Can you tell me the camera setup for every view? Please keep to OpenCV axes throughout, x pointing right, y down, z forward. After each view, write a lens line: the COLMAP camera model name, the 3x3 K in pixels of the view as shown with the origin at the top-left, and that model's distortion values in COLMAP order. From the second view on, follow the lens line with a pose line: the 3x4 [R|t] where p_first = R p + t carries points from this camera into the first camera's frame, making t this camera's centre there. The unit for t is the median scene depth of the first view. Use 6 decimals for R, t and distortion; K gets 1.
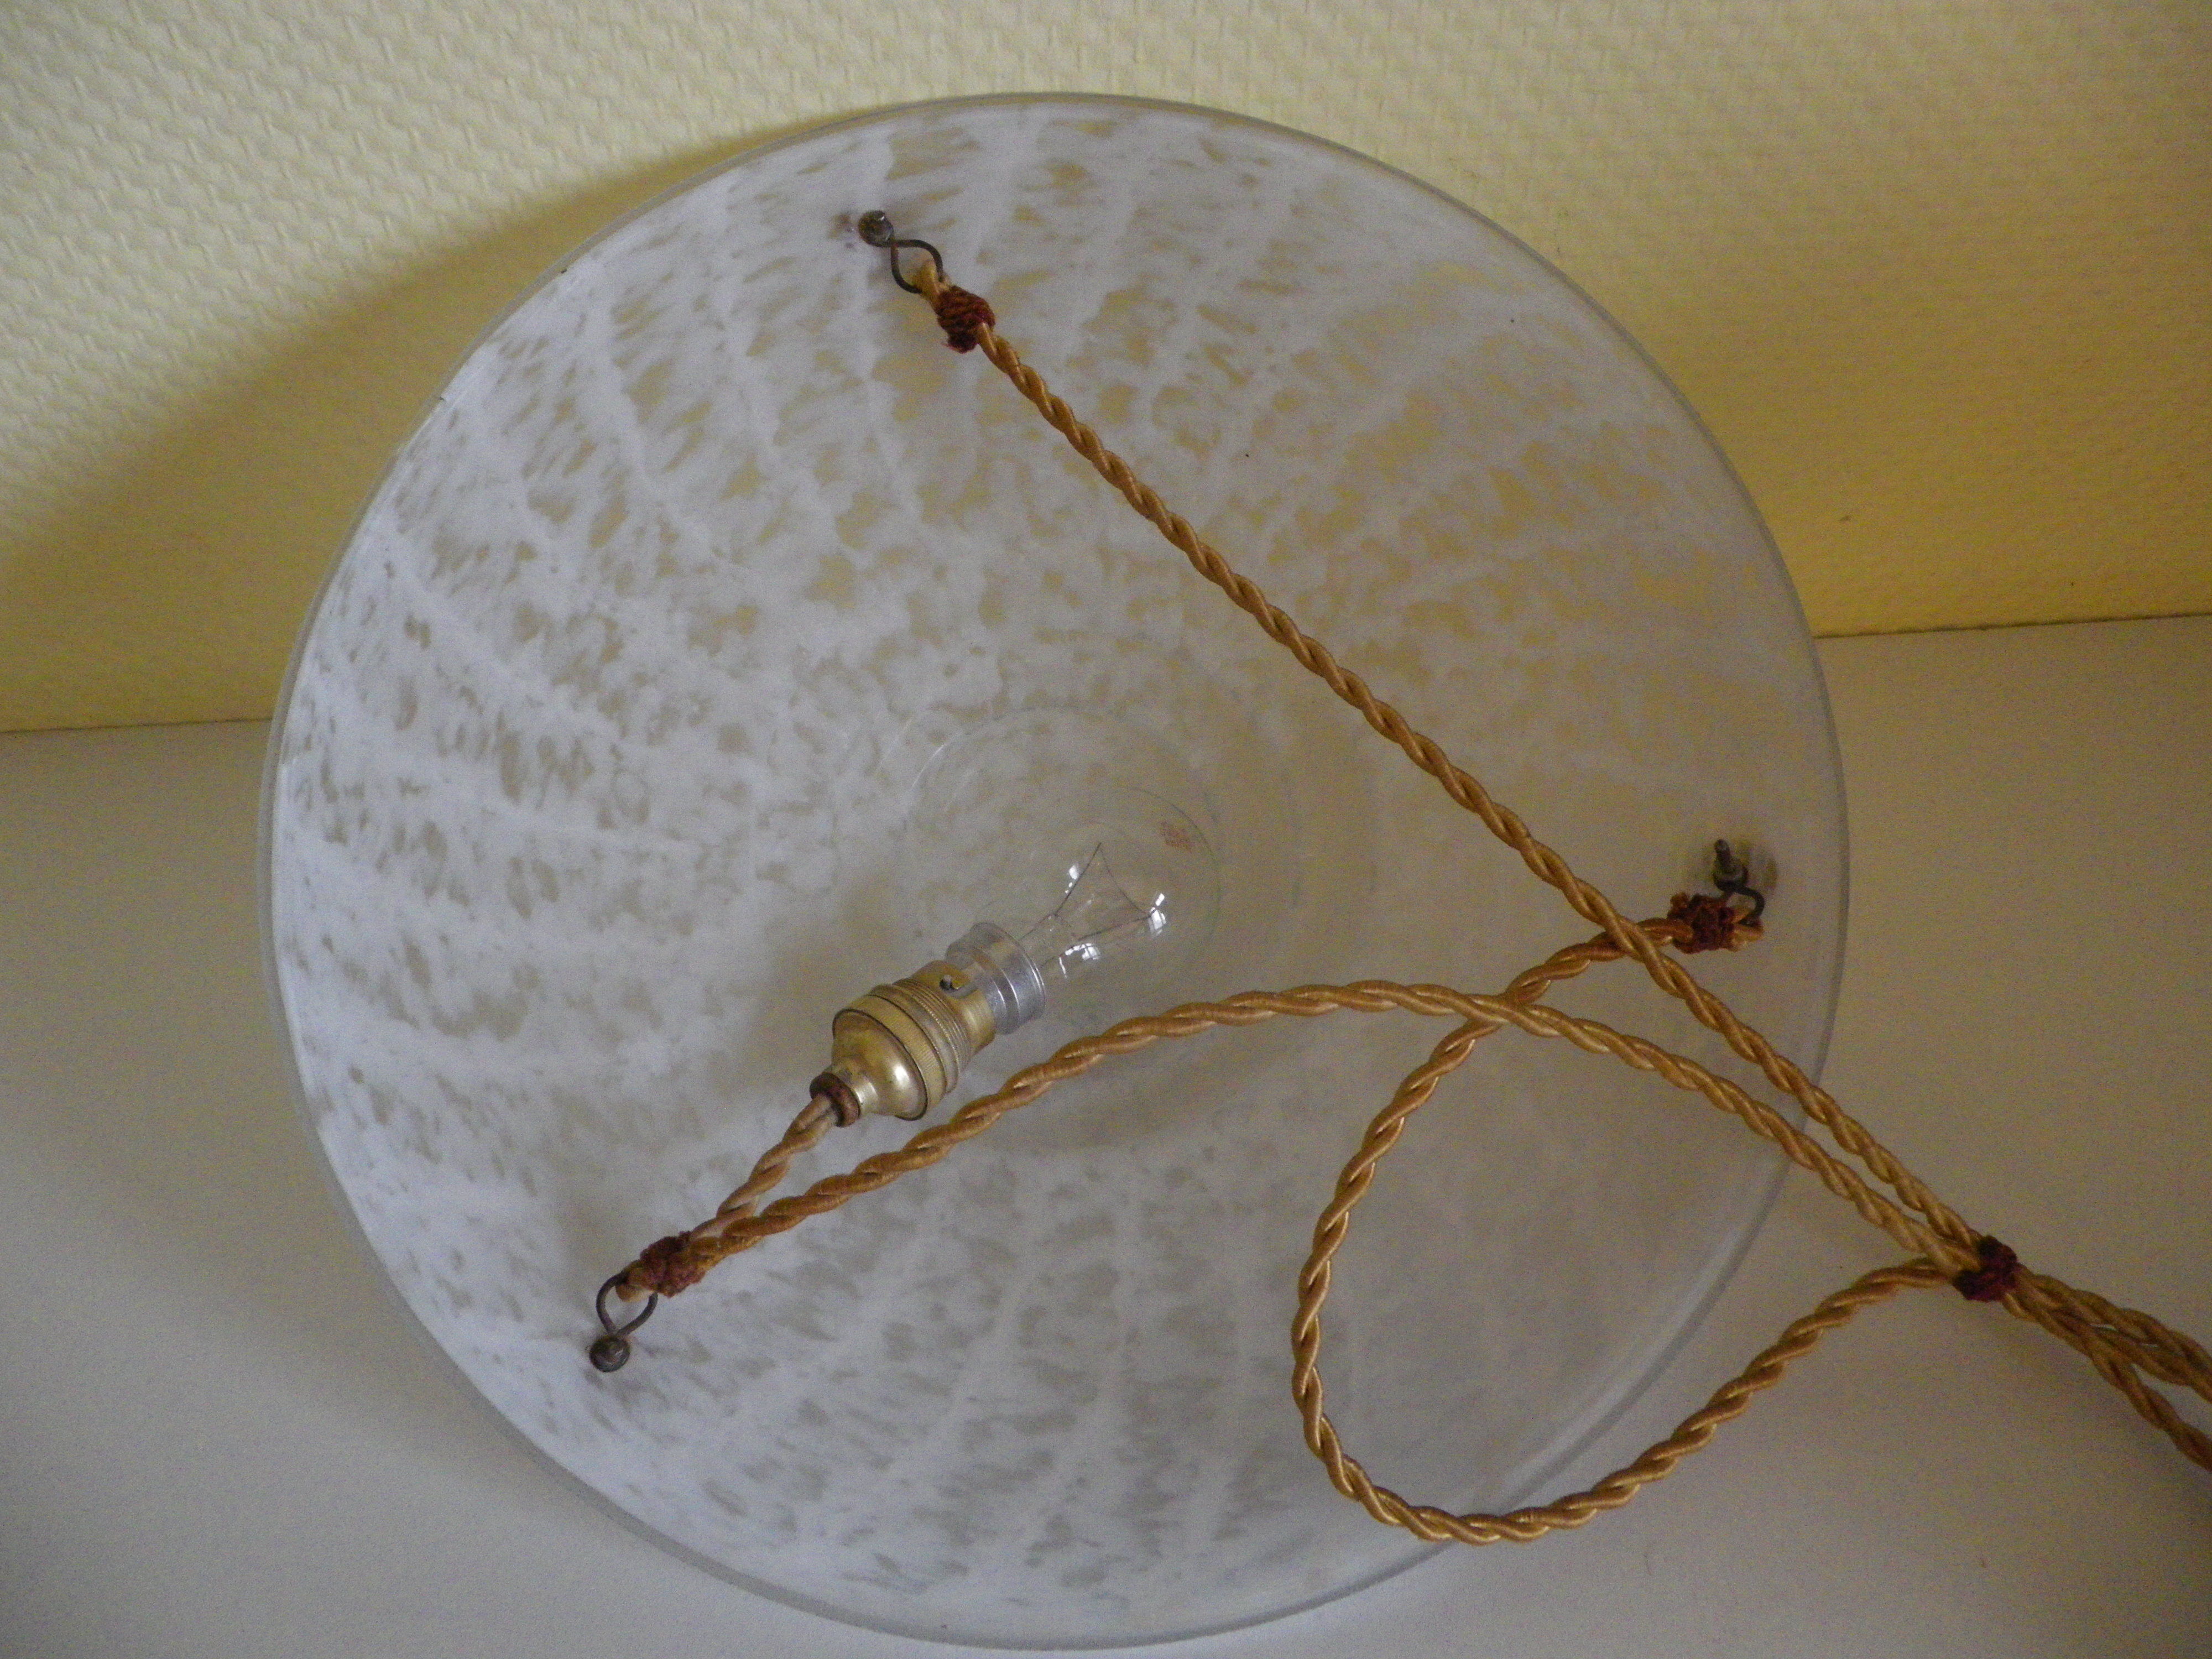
lens RADIAL K [[1719.8, 0, 1106.0], [0, 1719.8, 829.5], [0, 0, 1]] dist [-0.009869, 0.001027]
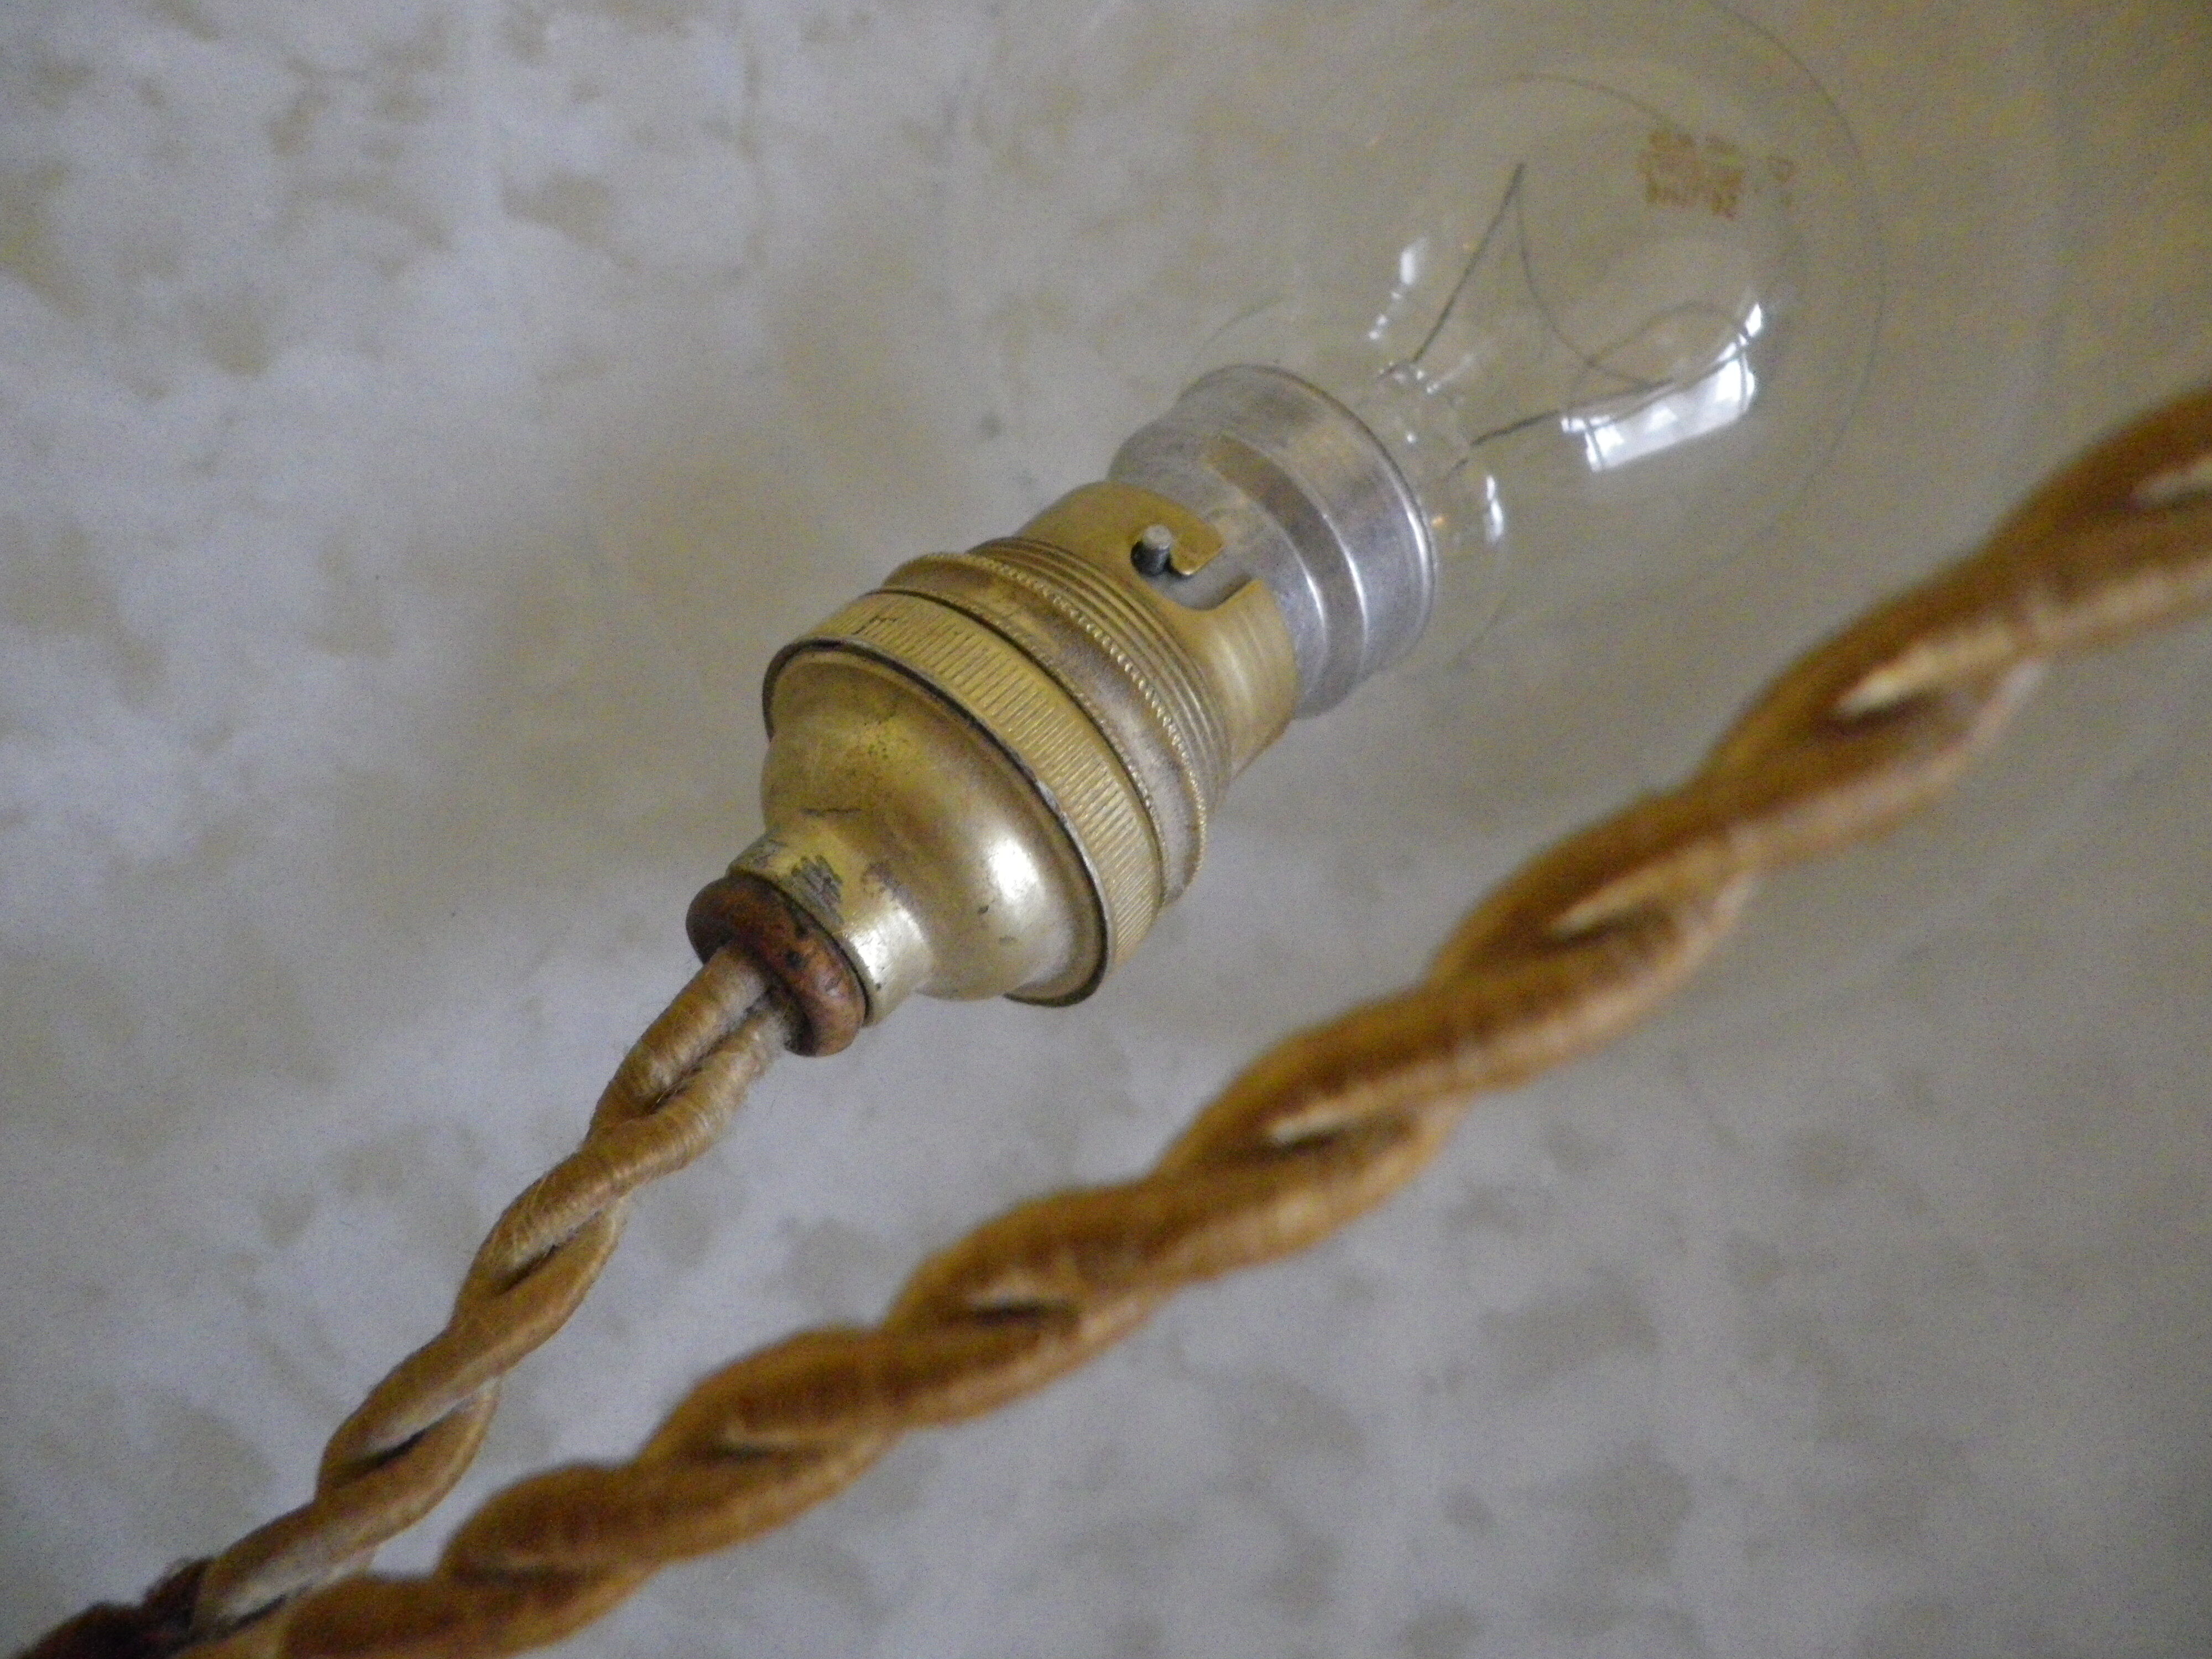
lens RADIAL K [[1719.8, 0, 1106.0], [0, 1719.8, 829.5], [0, 0, 1]] dist [-0.009869, 0.001027]
pose [[0.998848, 0.011072, 0.046702, -0.114350], [-0.021507, 0.973125, 0.229269, 0.068493], [-0.042908, -0.230009, 0.972242, 0.709766]]
